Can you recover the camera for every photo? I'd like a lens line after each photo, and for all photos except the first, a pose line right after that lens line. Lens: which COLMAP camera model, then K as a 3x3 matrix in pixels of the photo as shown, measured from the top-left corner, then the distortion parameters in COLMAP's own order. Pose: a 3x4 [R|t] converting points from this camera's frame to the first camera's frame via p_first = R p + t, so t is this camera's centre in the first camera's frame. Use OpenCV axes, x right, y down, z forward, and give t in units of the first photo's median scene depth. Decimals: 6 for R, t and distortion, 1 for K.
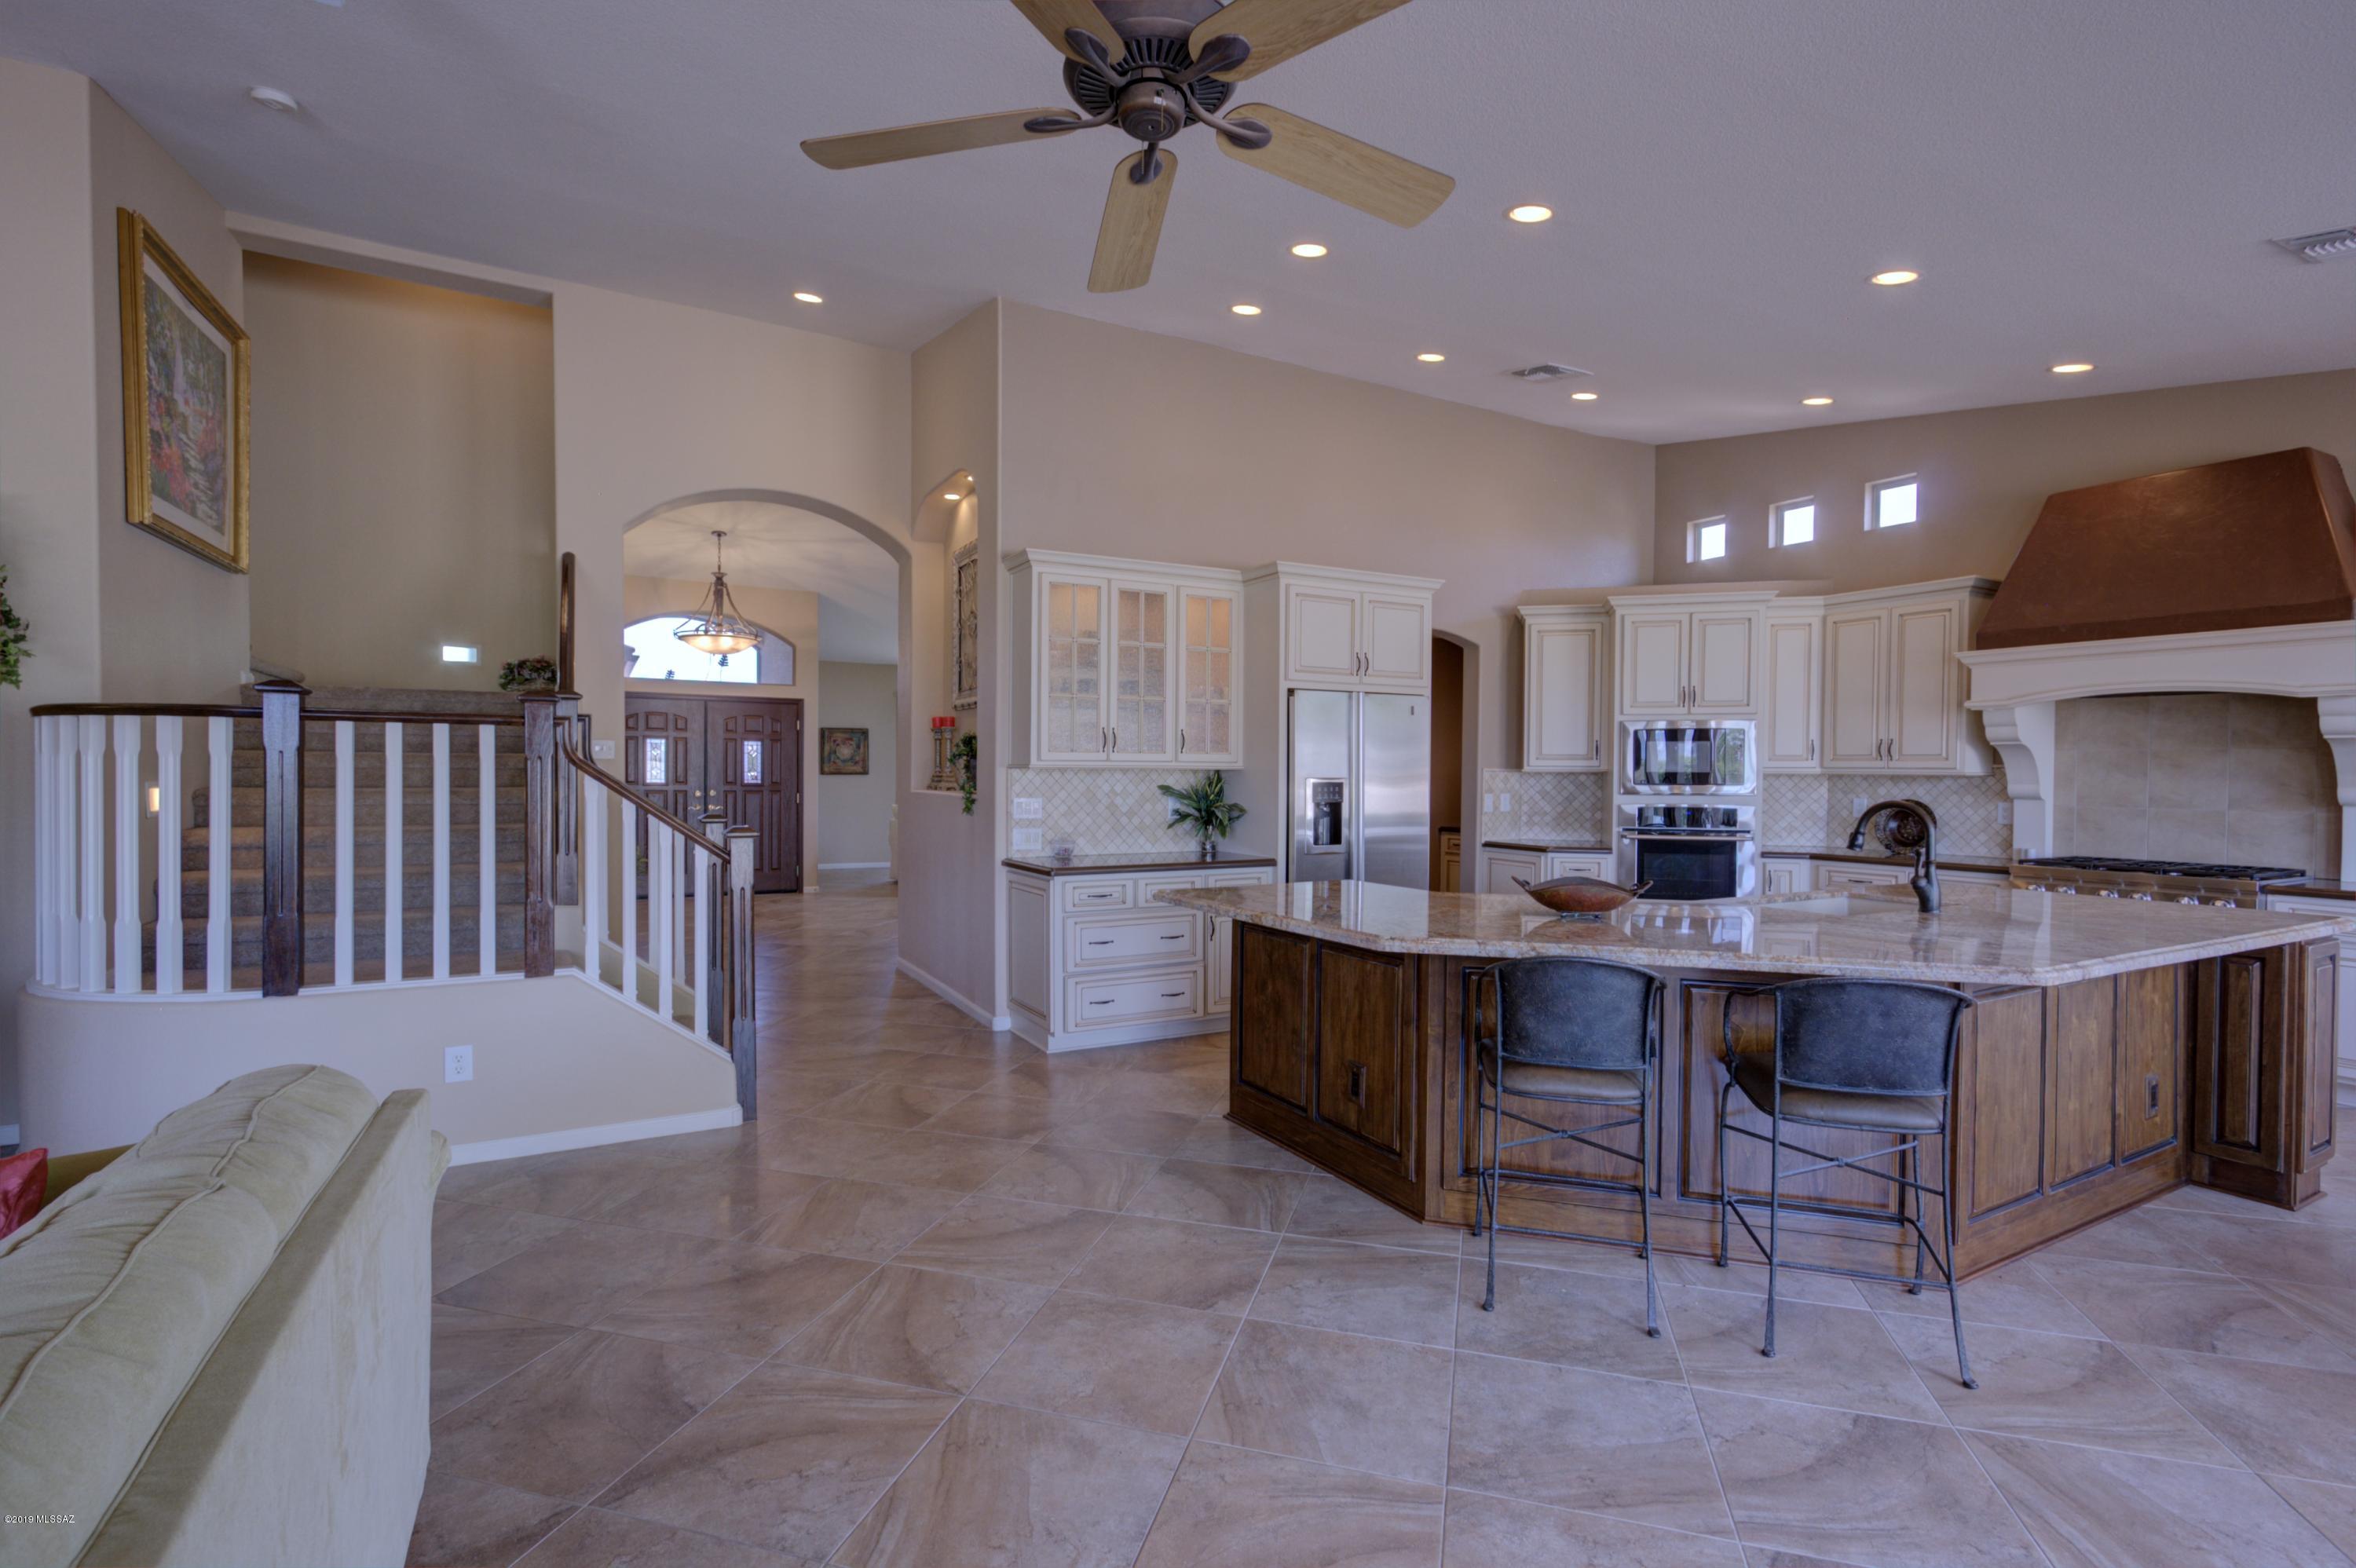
lens RADIAL K [[1079.9, 0, 1186.6], [0, 1079.9, 793.0], [0, 0, 1]] dist [0.005990, 0.000904]
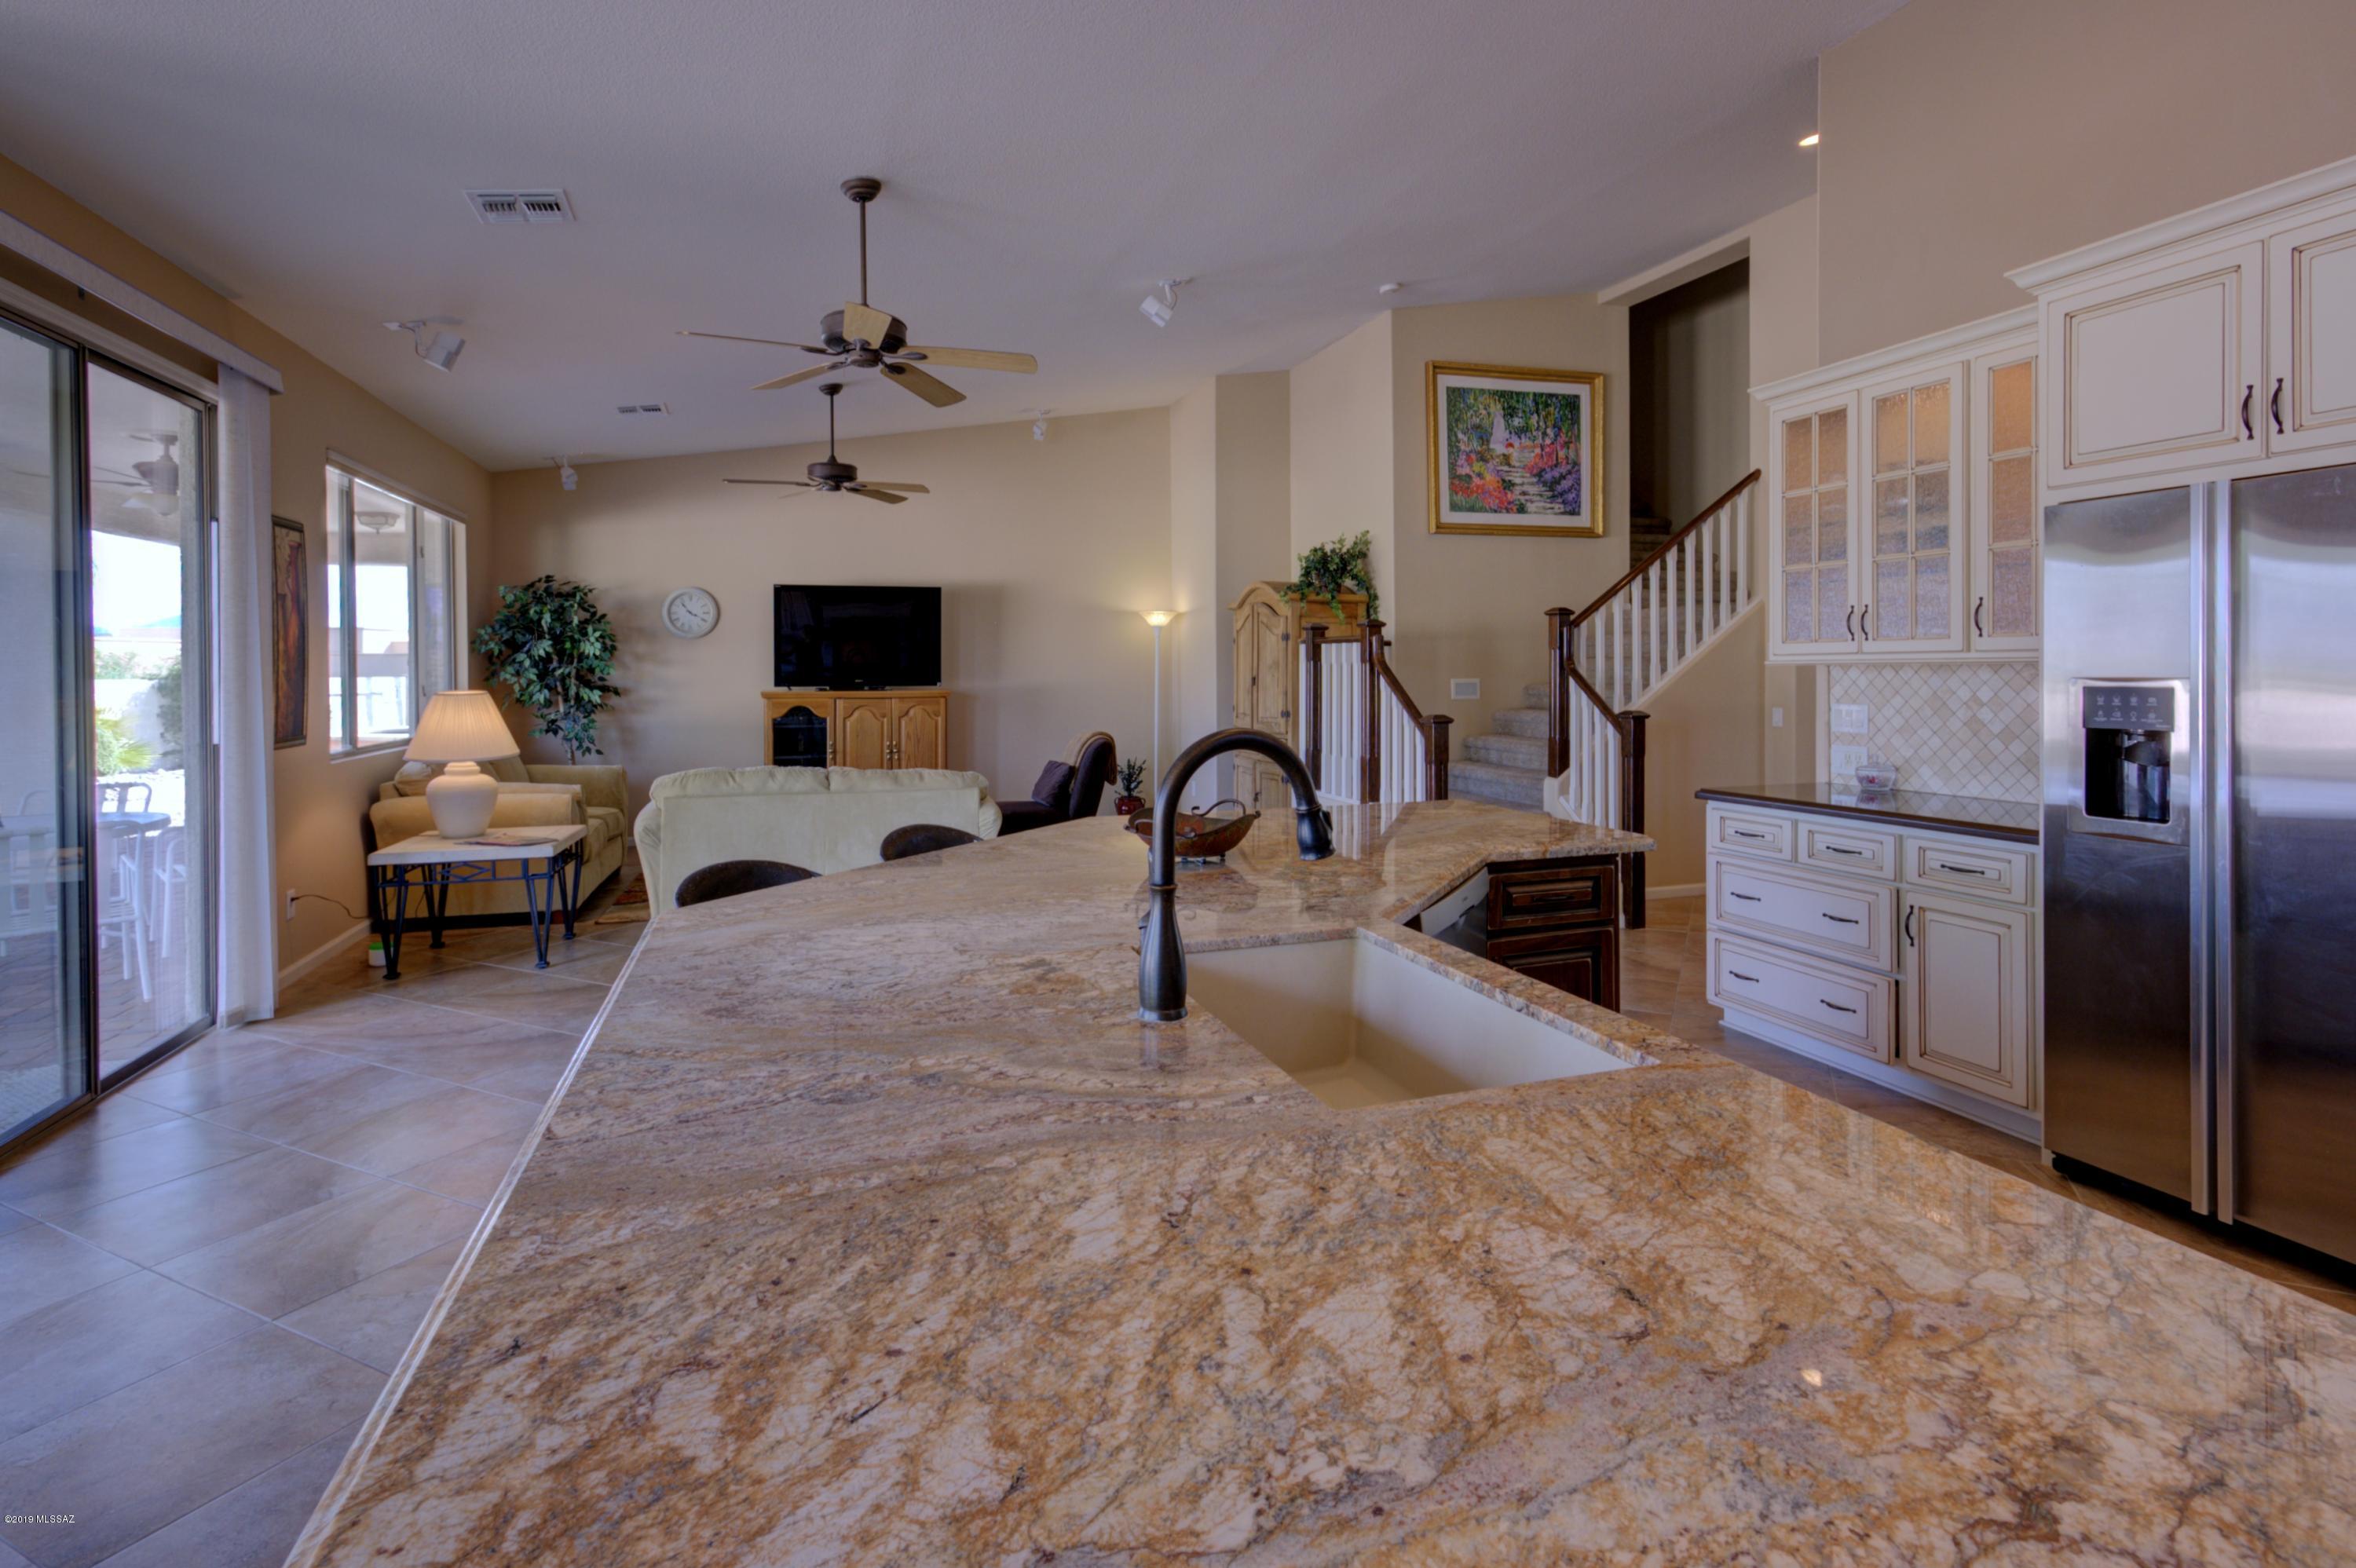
lens RADIAL K [[1138.4, 0, 1186.8], [0, 1138.4, 679.0], [0, 0, 1]] dist [0.004691, 0.000434]
pose [[-0.171246, 0.001965, -0.985226, 0.669918], [-0.017749, 0.999830, 0.005079, -0.008444], [0.985068, 0.018357, -0.171181, 0.656485]]
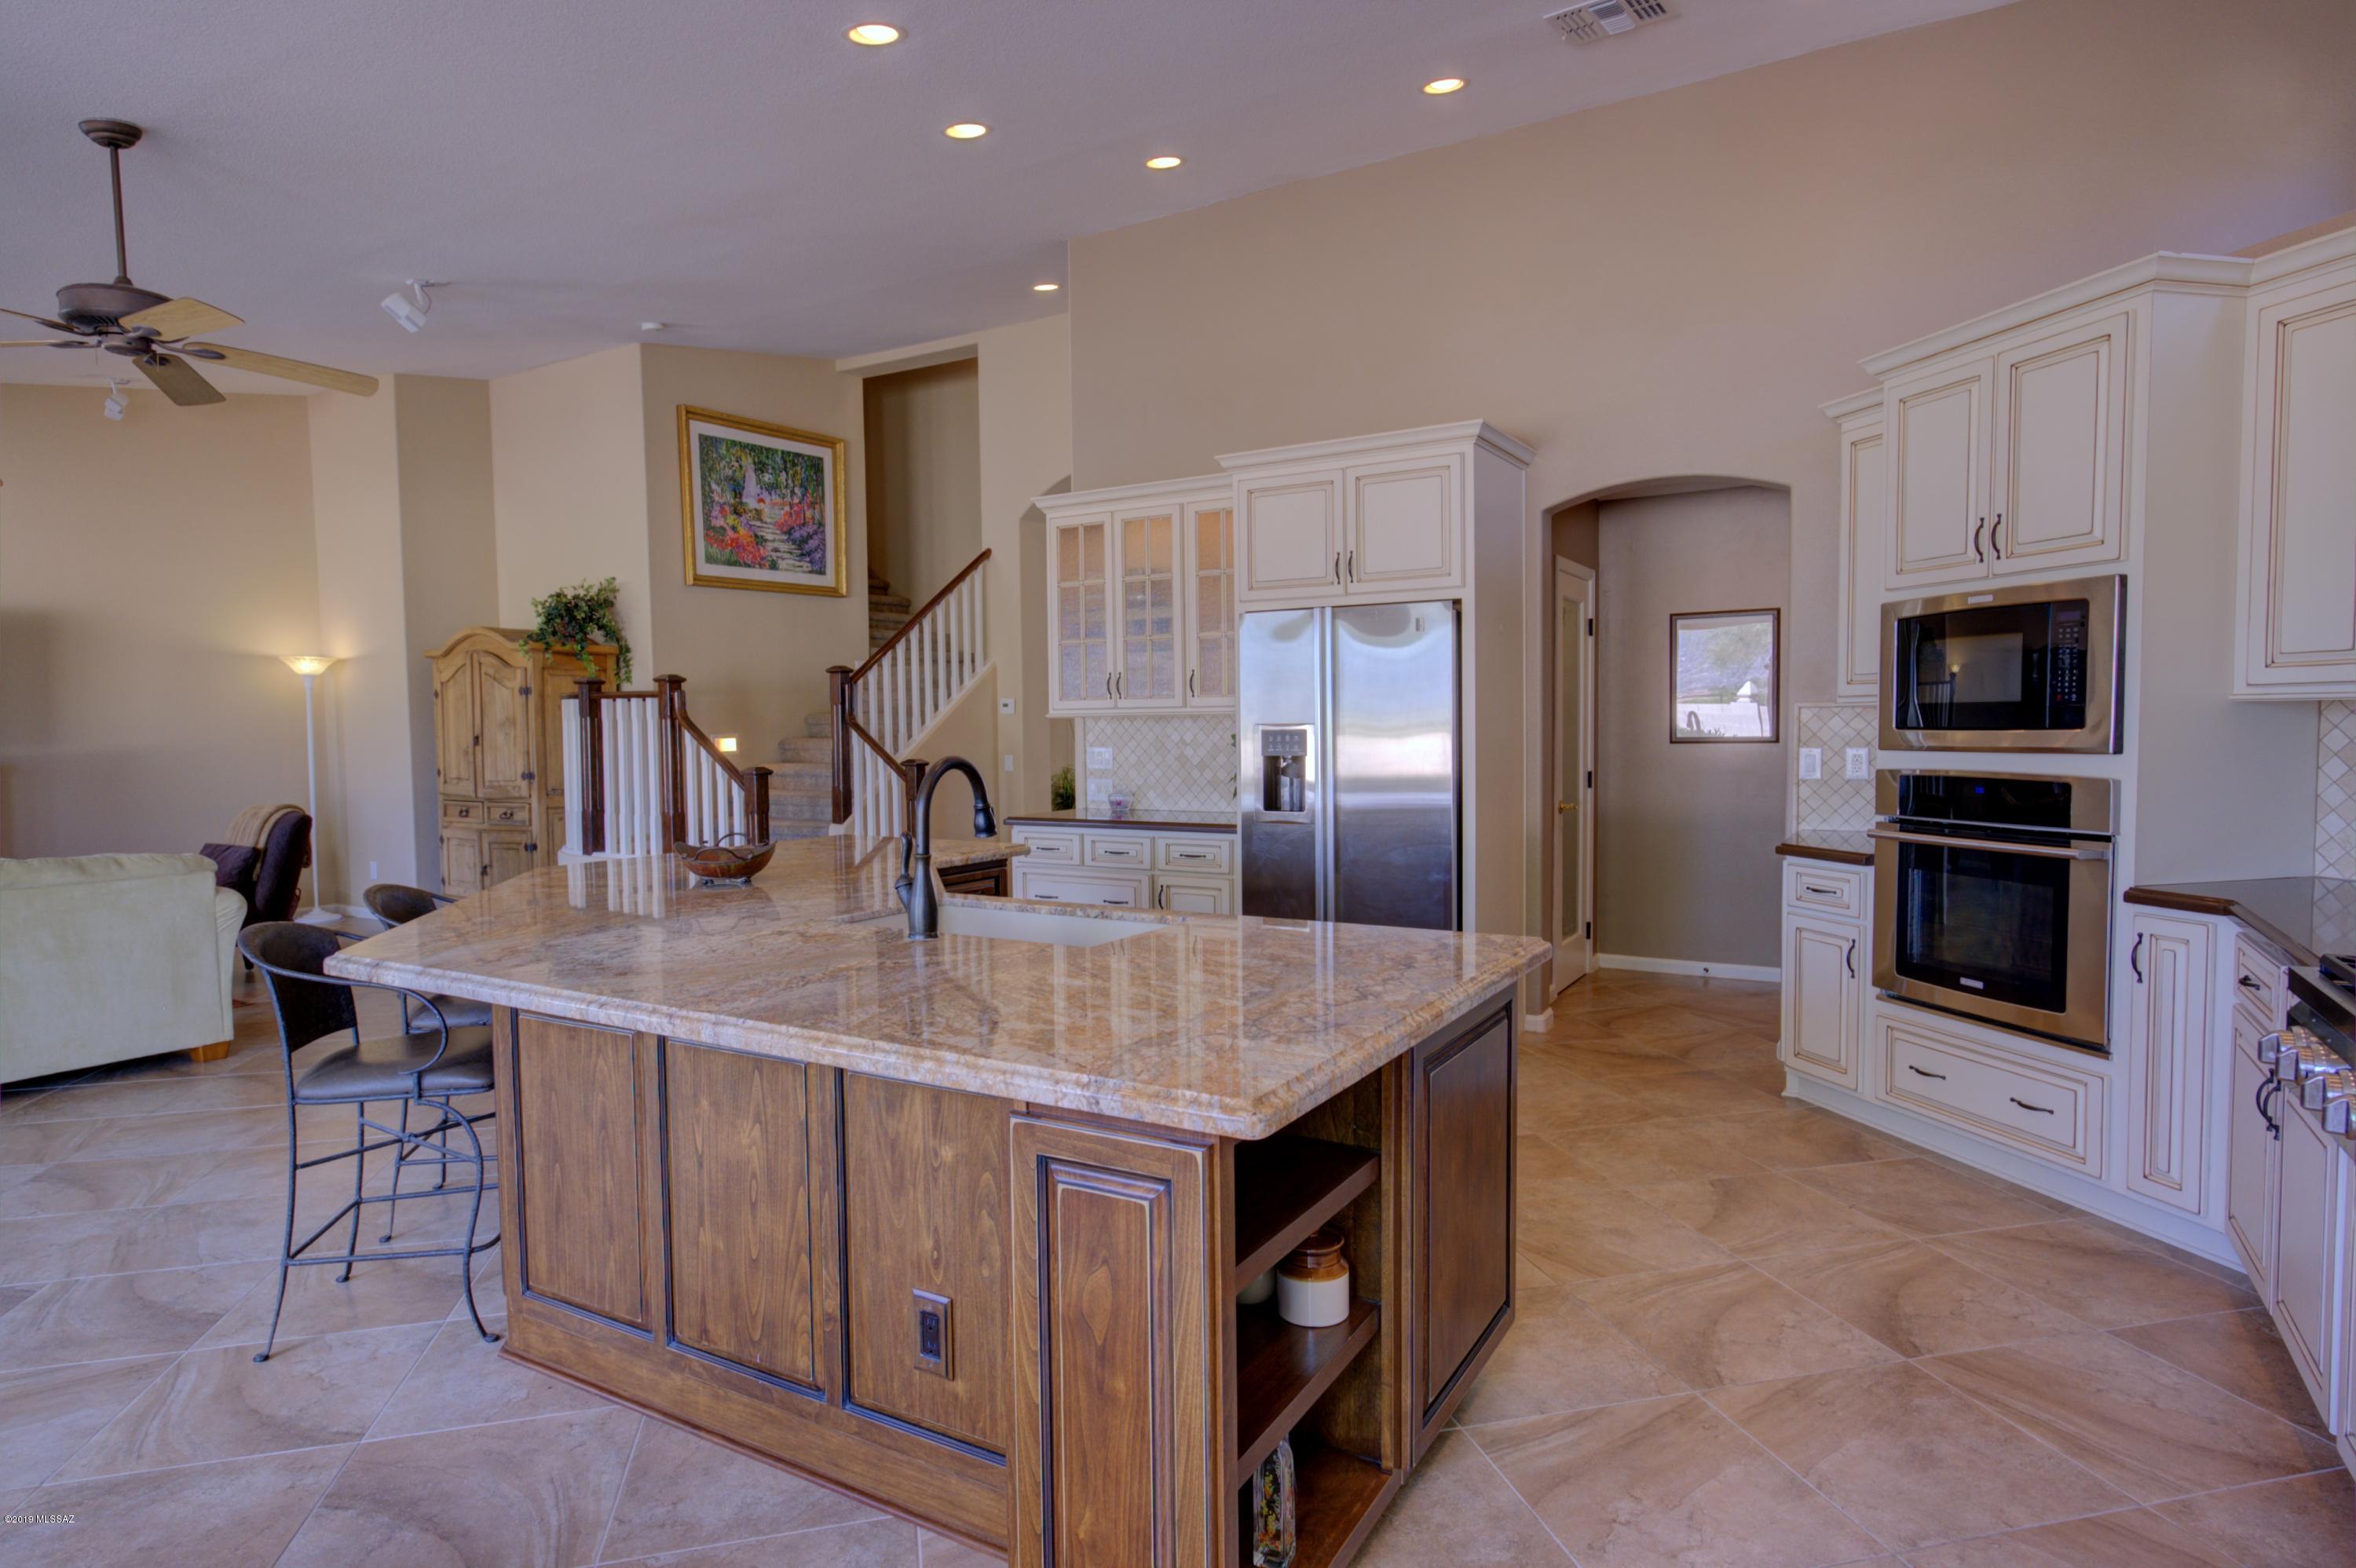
lens RADIAL K [[1281.2, 0, 1178.0], [0, 1281.2, 784.0], [0, 0, 1]] dist [-0.000602, 0.002158]
pose [[0.494921, 0.031079, -0.868382, 0.853116], [-0.003273, 0.999420, 0.033903, -0.001924], [0.868932, -0.013937, 0.494735, 0.468322]]
